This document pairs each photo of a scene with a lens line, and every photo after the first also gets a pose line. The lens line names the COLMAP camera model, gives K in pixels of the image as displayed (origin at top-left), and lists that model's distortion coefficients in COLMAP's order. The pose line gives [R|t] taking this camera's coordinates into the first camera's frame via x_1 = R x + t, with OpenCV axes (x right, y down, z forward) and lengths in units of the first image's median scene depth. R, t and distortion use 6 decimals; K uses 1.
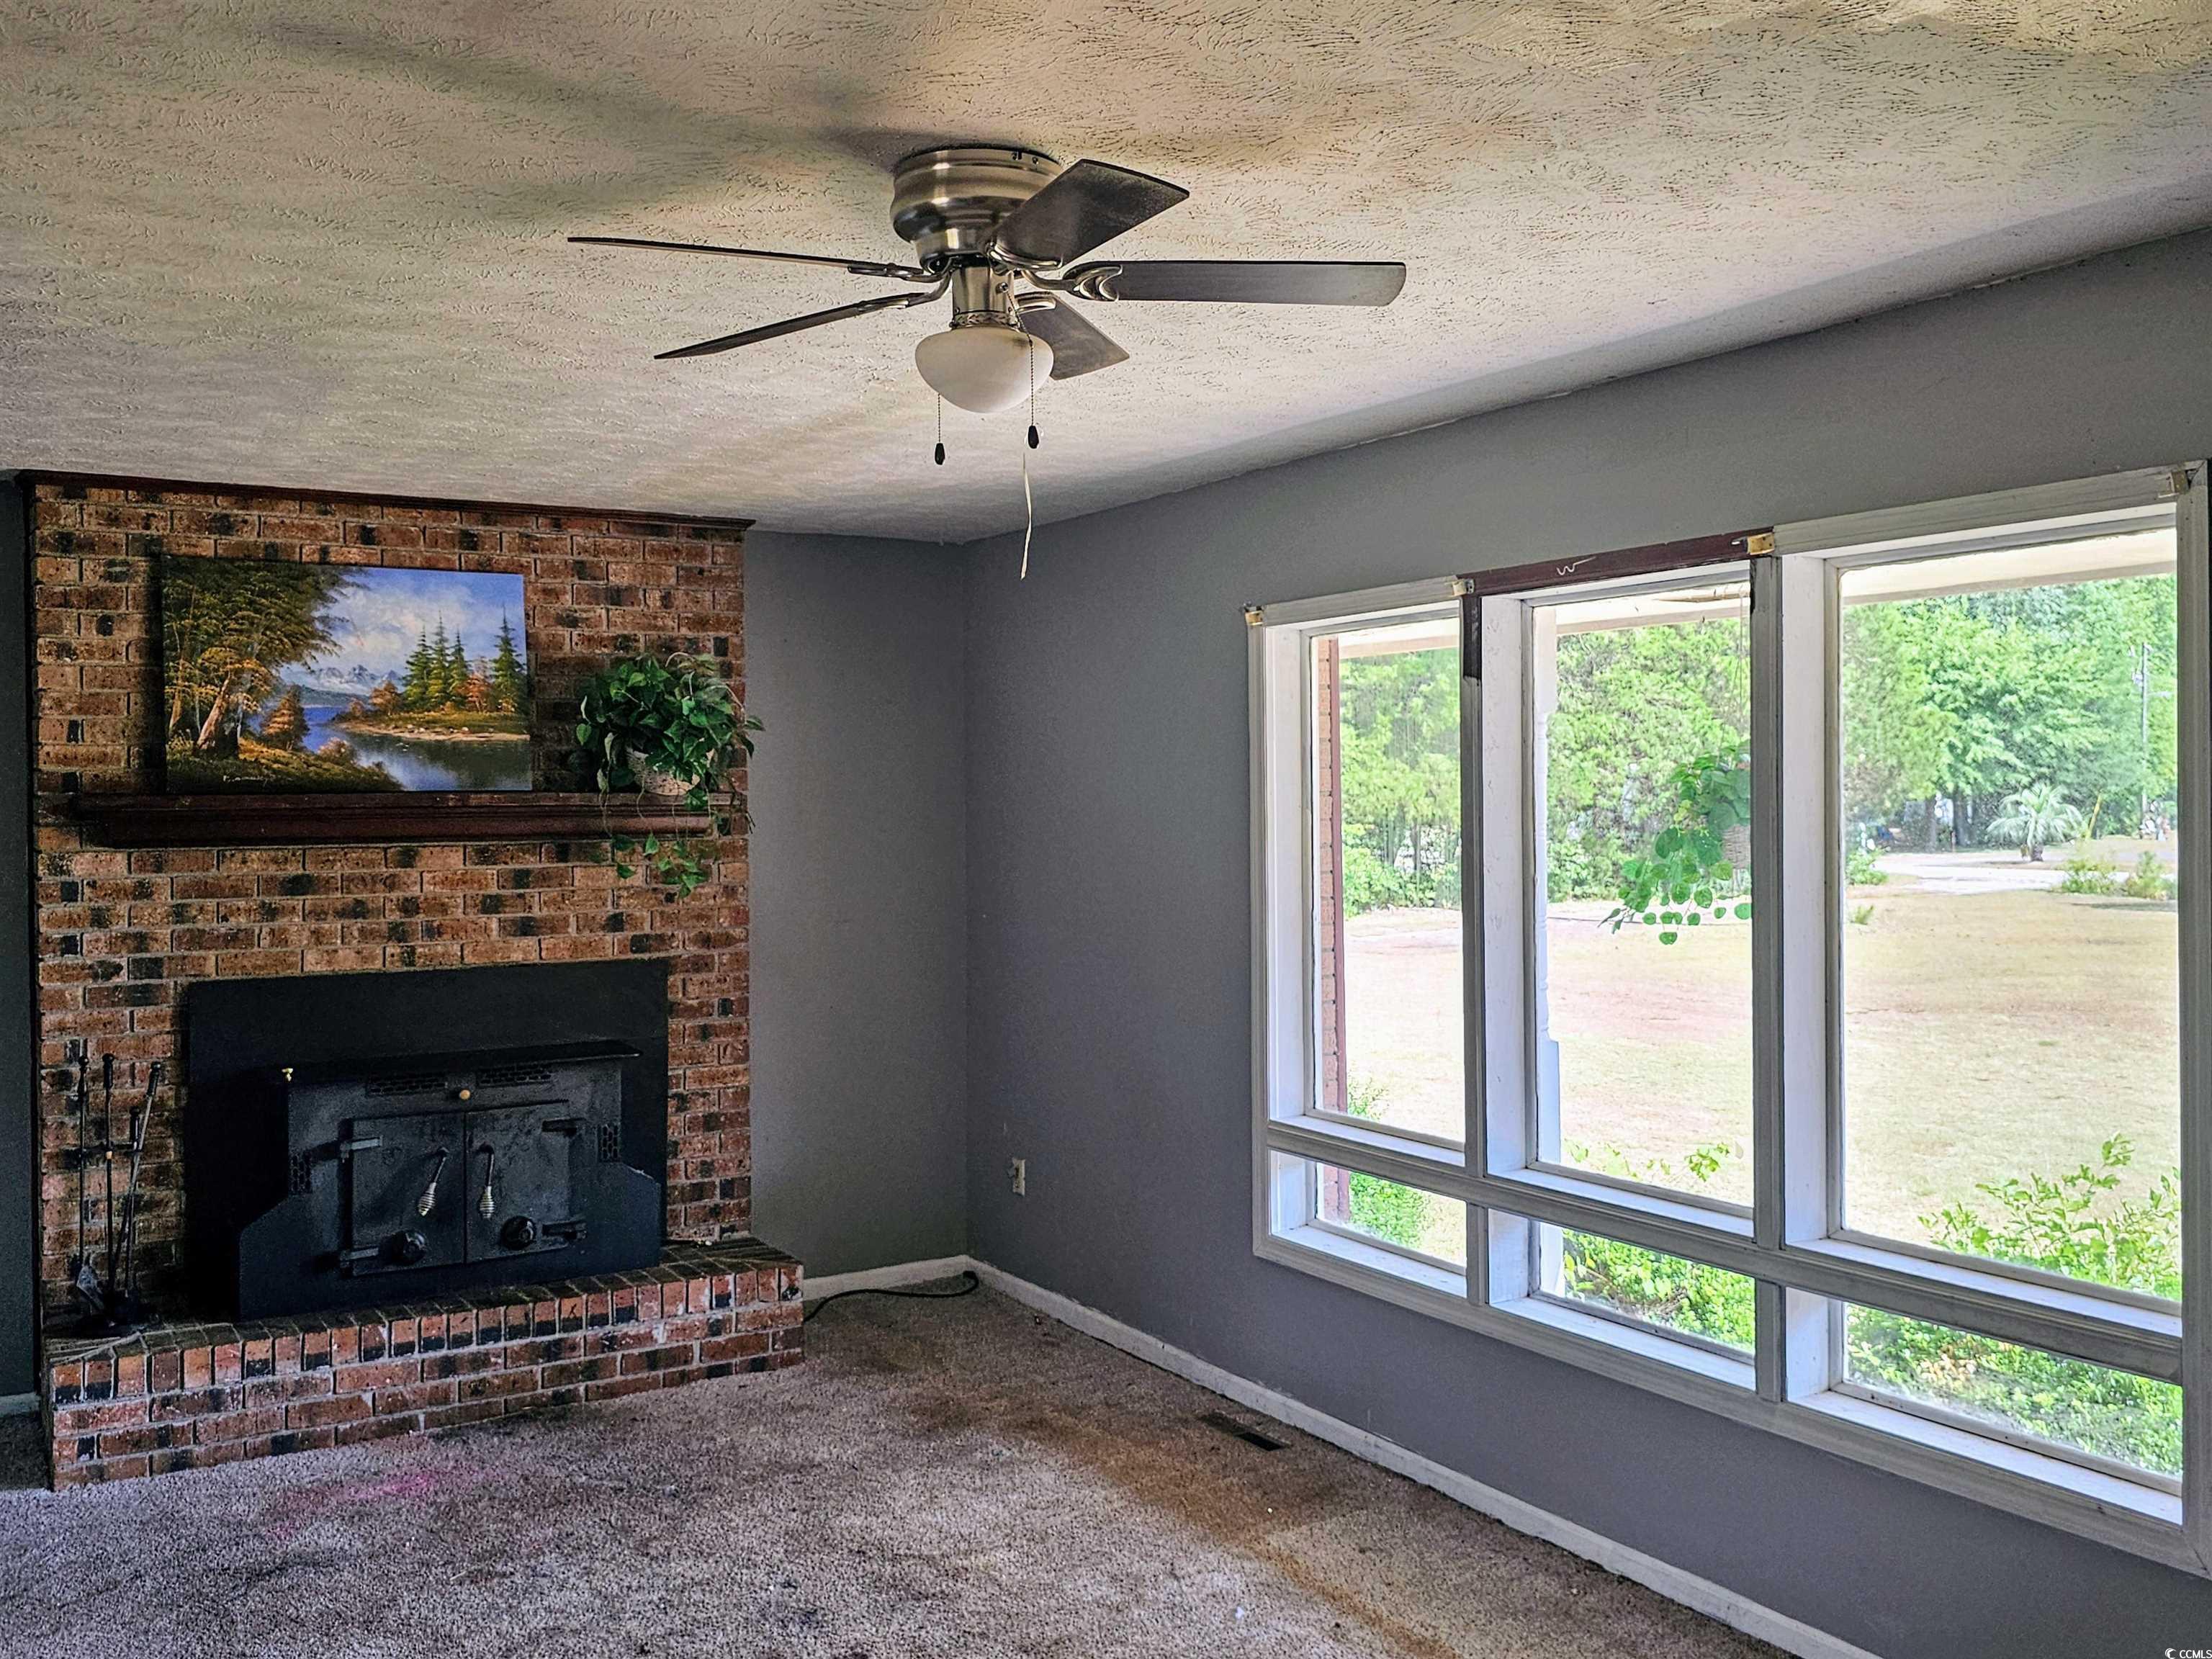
lens RADIAL K [[1999.0, 0, 1097.4], [0, 1999.0, 811.6], [0, 0, 1]] dist [0.071907, -0.092395]
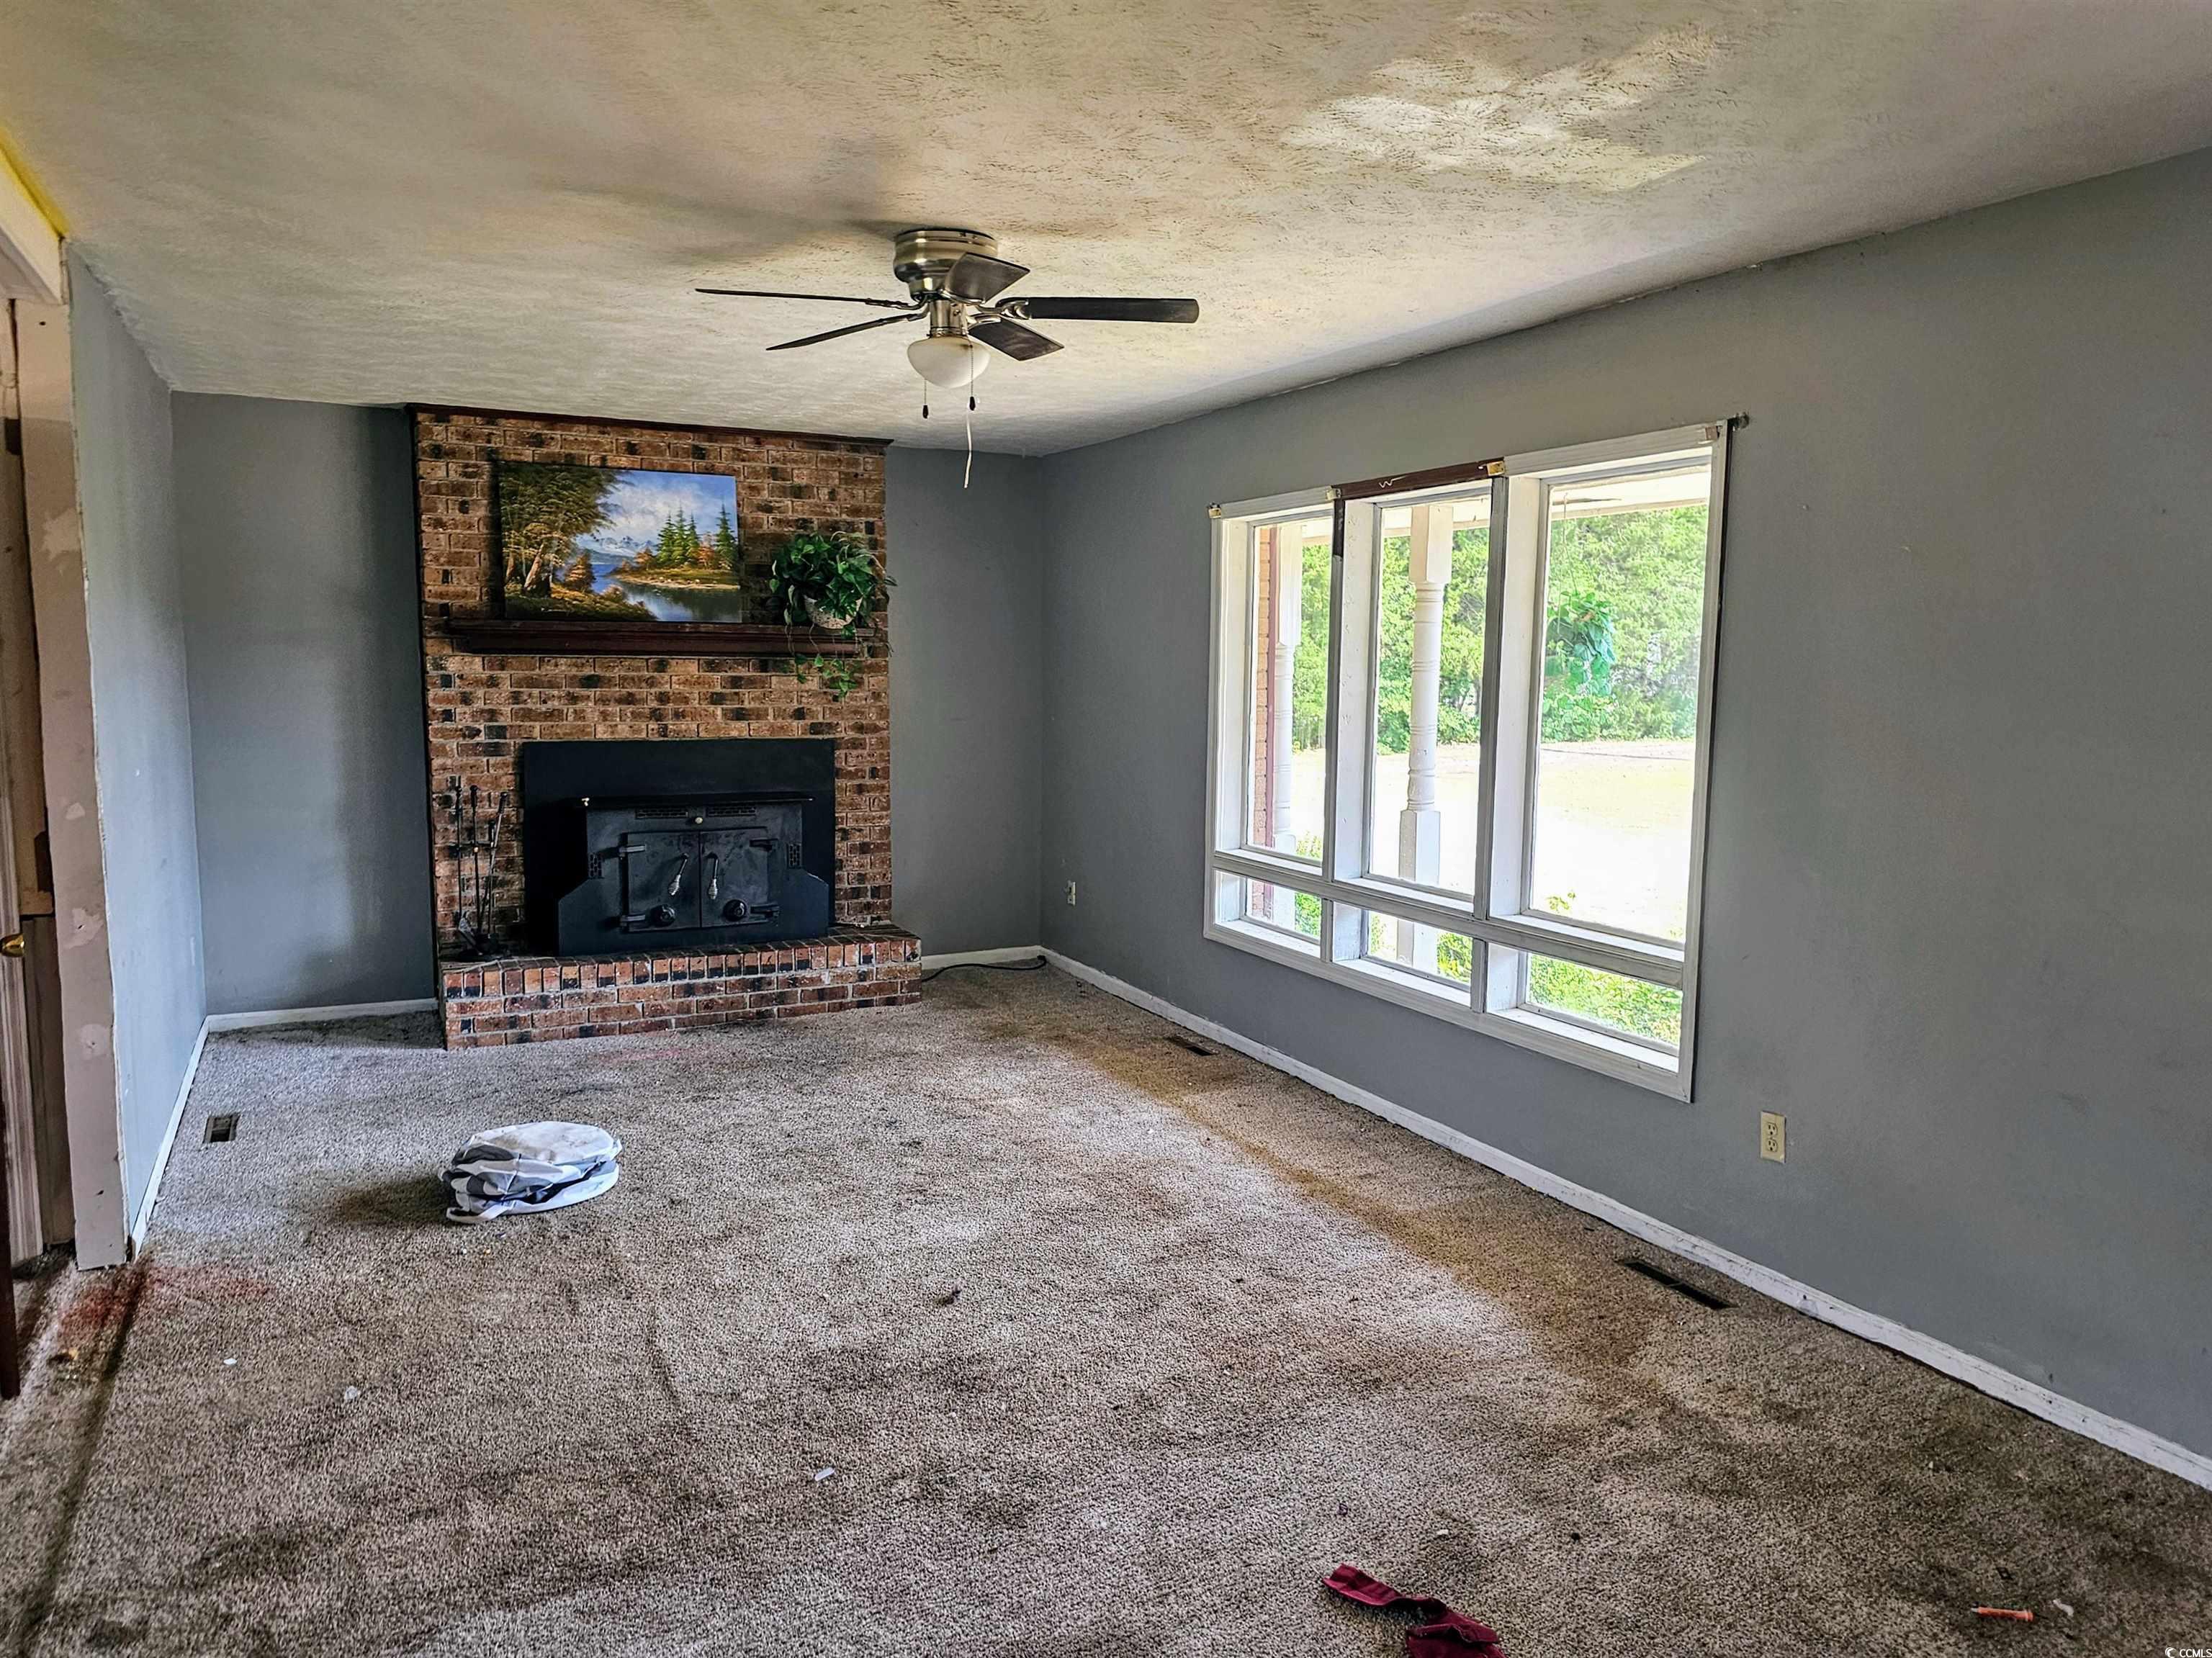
lens RADIAL K [[1565.2, 0, 1134.5], [0, 1565.2, 831.5], [0, 0, 1]] dist [0.062899, -0.078776]
pose [[0.997505, 0.026236, -0.065546, 0.099292], [-0.019172, 0.994164, 0.106165, 0.015139], [0.067949, -0.104644, 0.992186, -0.176008]]
